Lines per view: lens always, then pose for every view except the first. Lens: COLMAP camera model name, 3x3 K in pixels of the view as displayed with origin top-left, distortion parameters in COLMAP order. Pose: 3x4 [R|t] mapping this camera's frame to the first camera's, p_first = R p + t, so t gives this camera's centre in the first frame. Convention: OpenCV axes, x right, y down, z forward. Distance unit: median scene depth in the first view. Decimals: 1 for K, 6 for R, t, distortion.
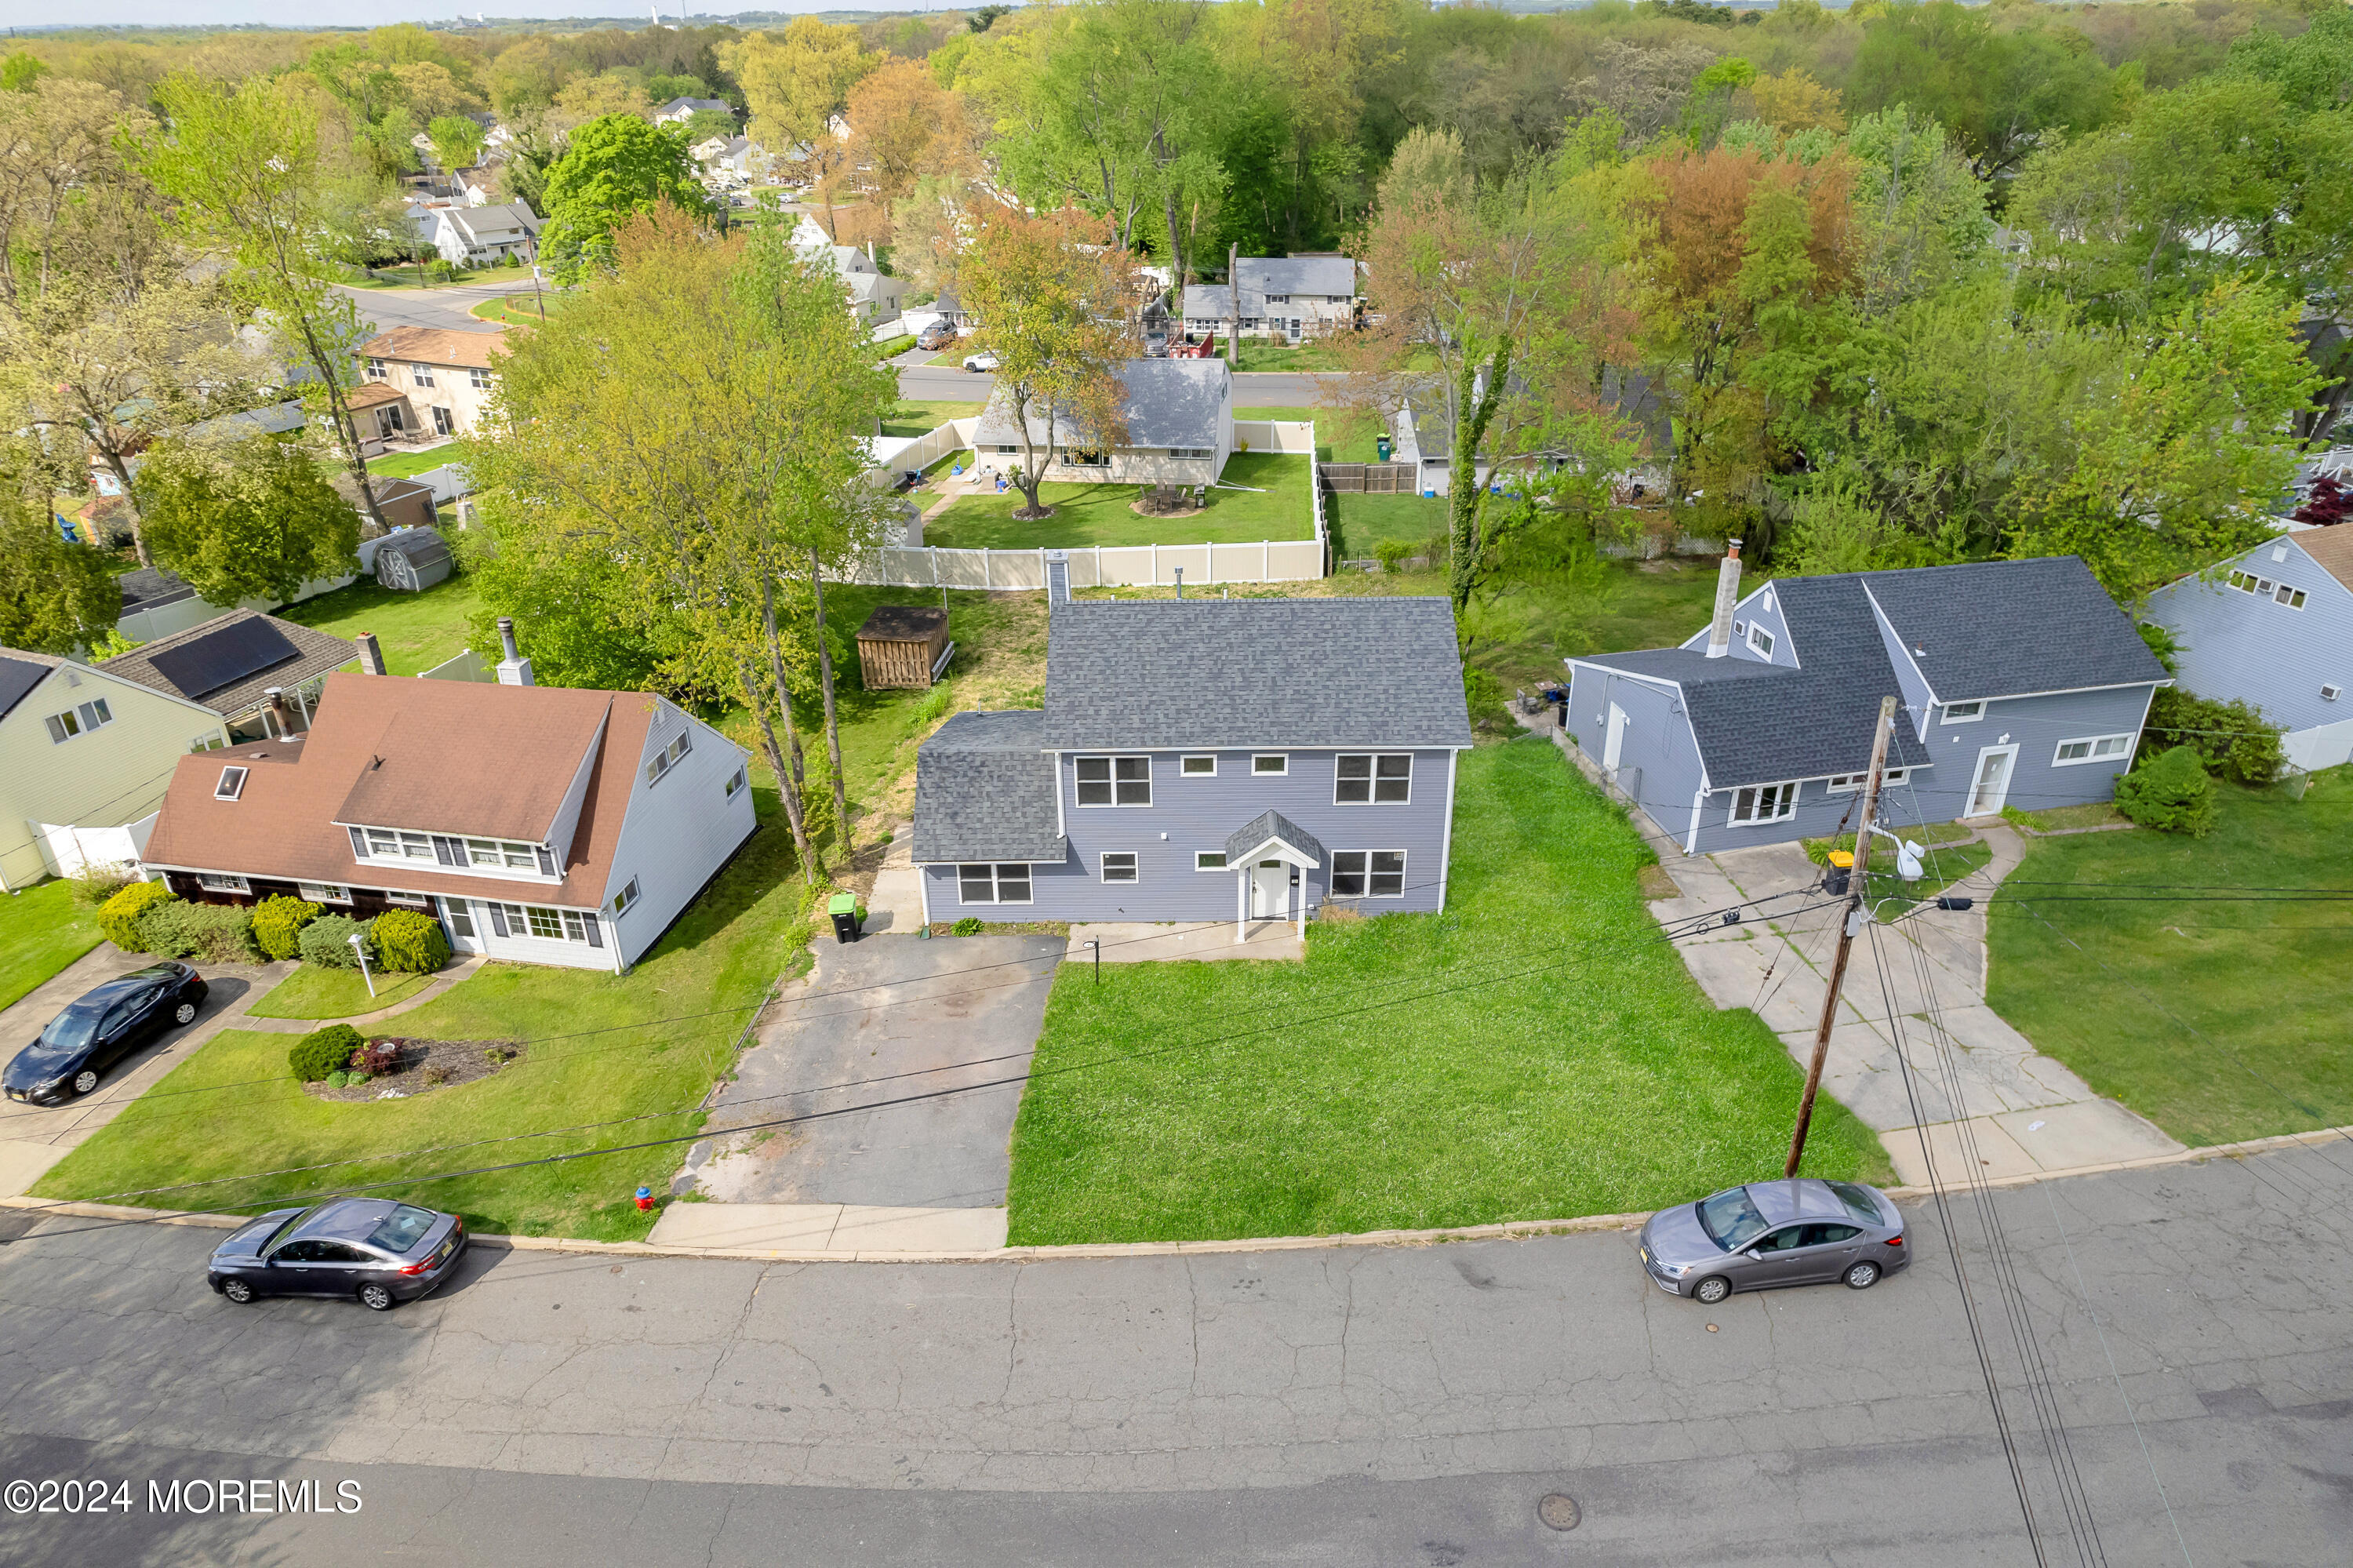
lens RADIAL K [[1488.9, 0, 1185.5], [0, 1488.9, 791.5], [0, 0, 1]] dist [-0.031418, 0.011909]
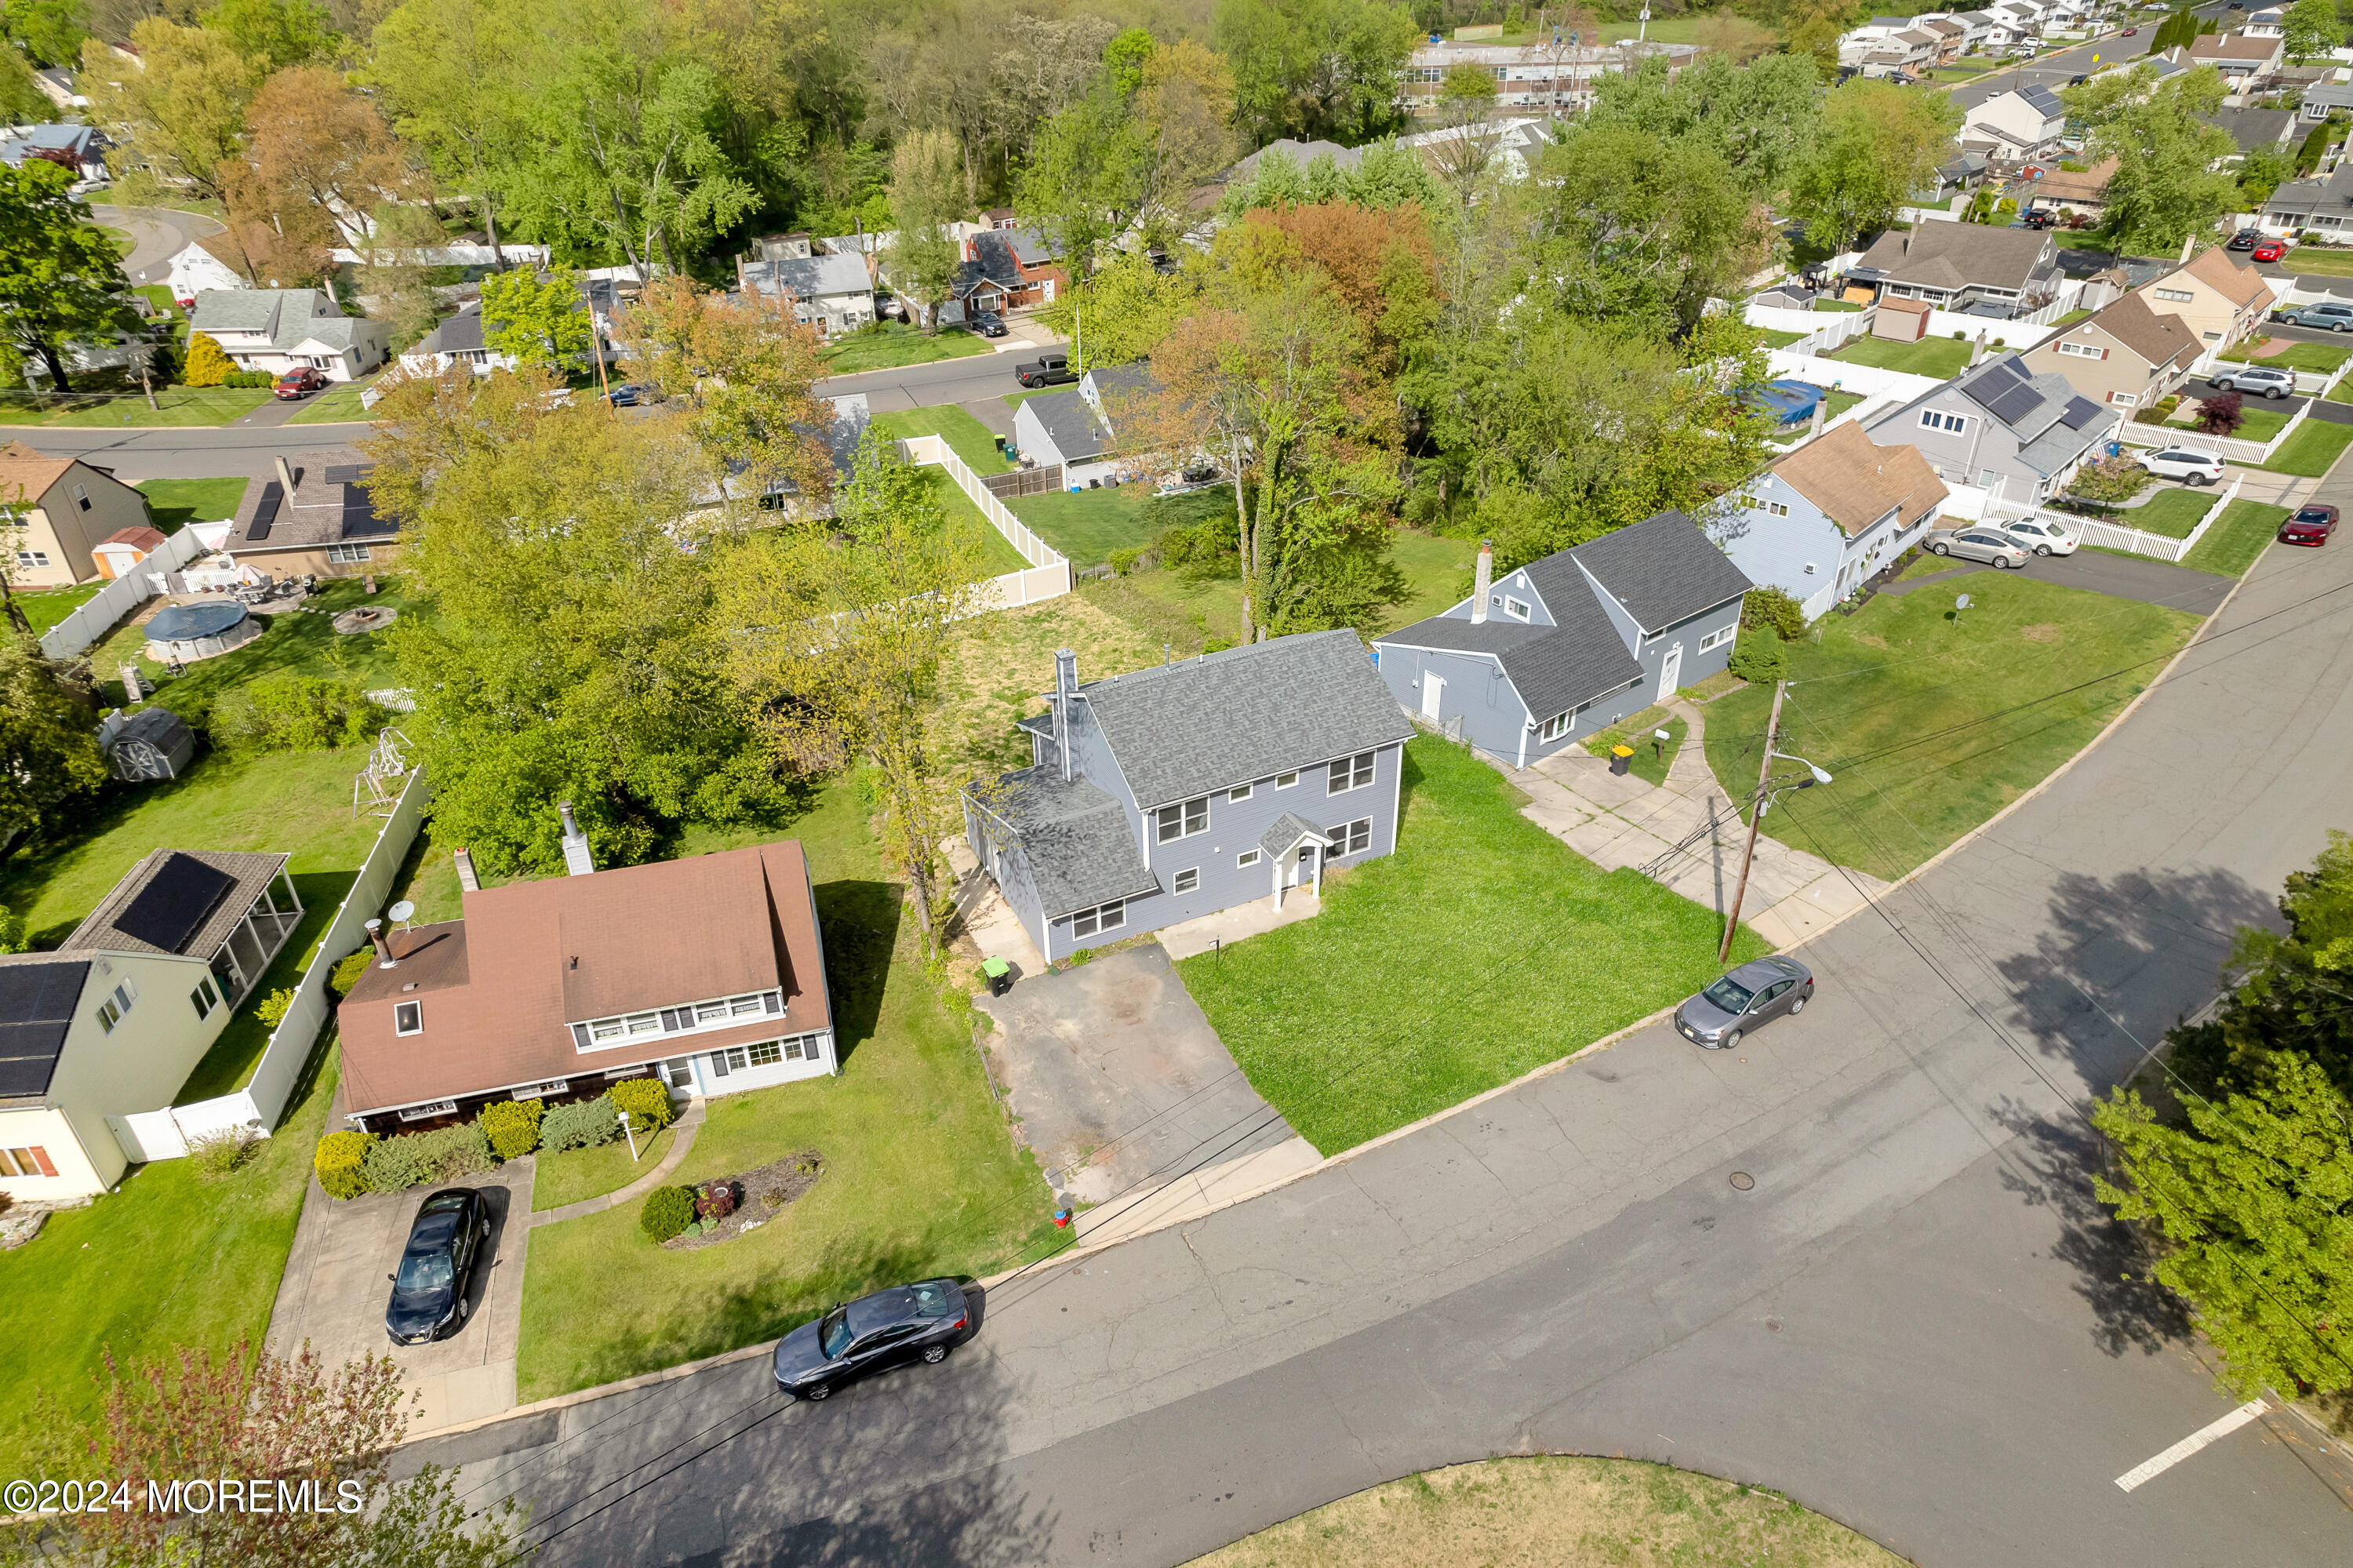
lens RADIAL K [[1488.9, 0, 1173.7], [0, 1488.9, 771.4], [0, 0, 1]] dist [-0.031418, 0.011909]
pose [[0.898556, -0.230488, 0.373461, -0.523357], [0.209204, 0.973032, 0.097174, -0.173158], [-0.385787, -0.009187, 0.922542, -0.206823]]
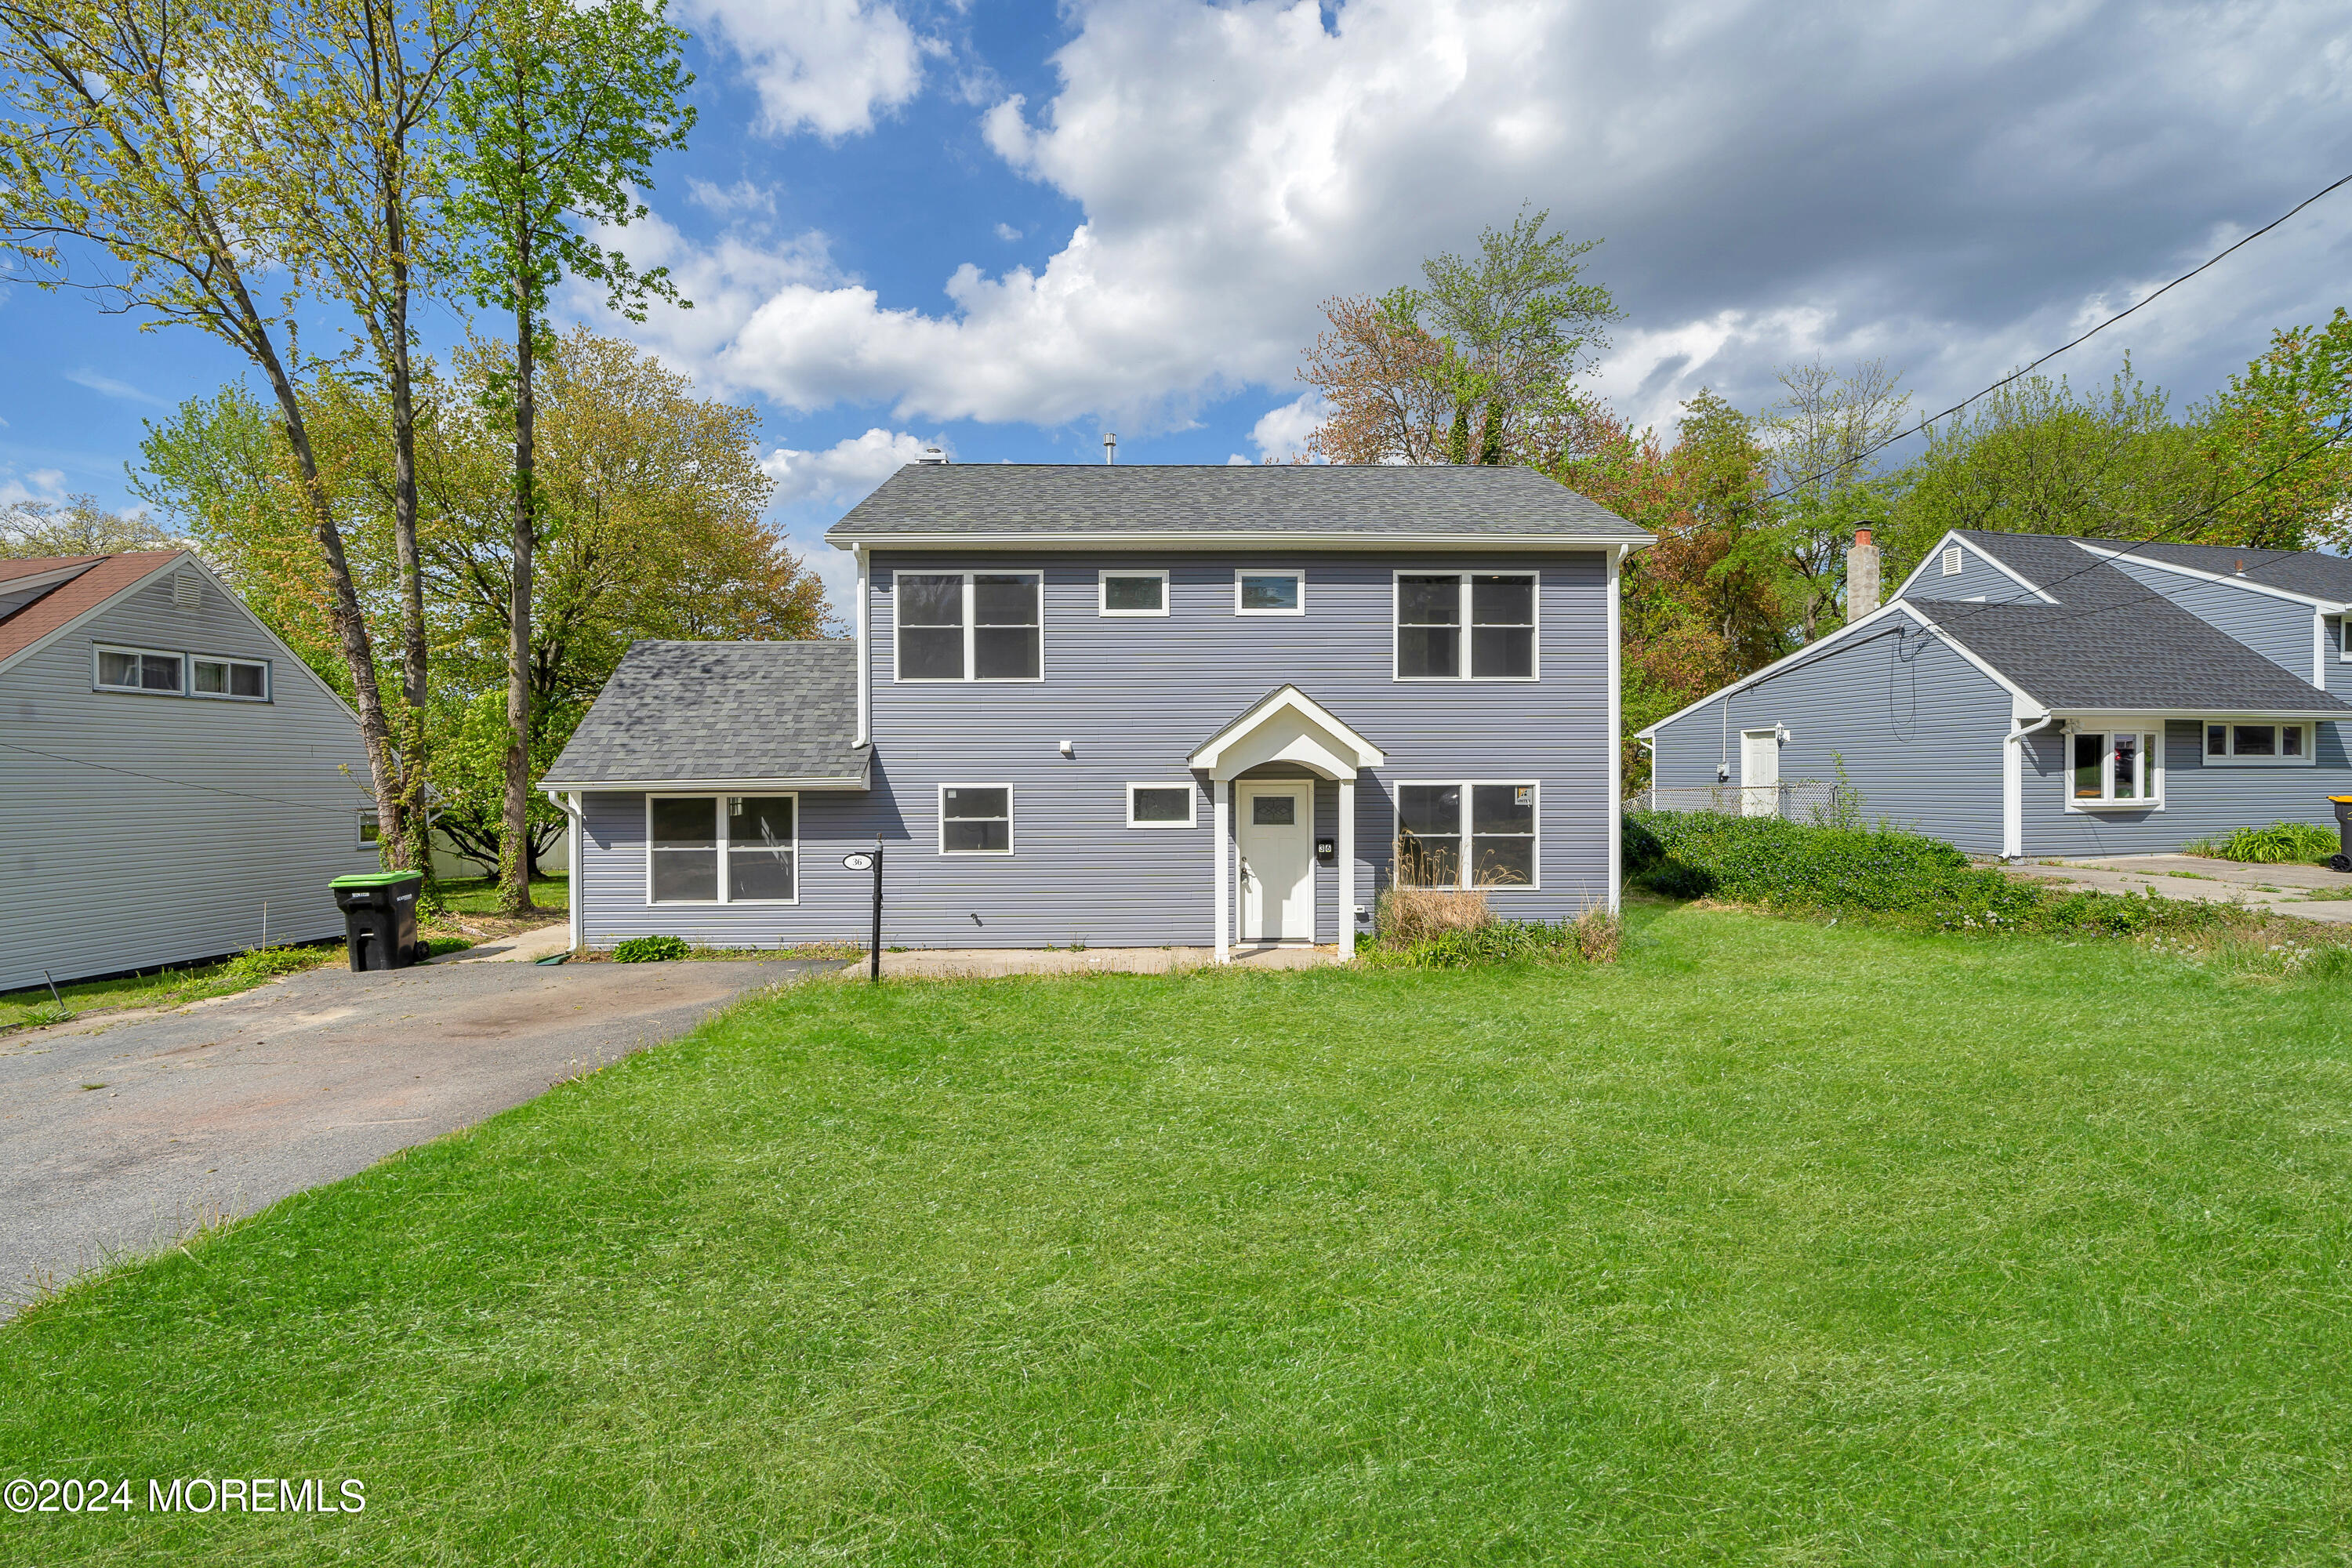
lens RADIAL K [[1020.0, 0, 1174.9], [0, 1020.0, 782.9], [0, 0, 1]] dist [-0.003301, -0.000185]
pose [[0.999429, 0.007229, 0.032999, 0.011413], [0.008957, 0.885159, -0.465202, 0.201358], [-0.032572, 0.465232, 0.884590, 0.689458]]
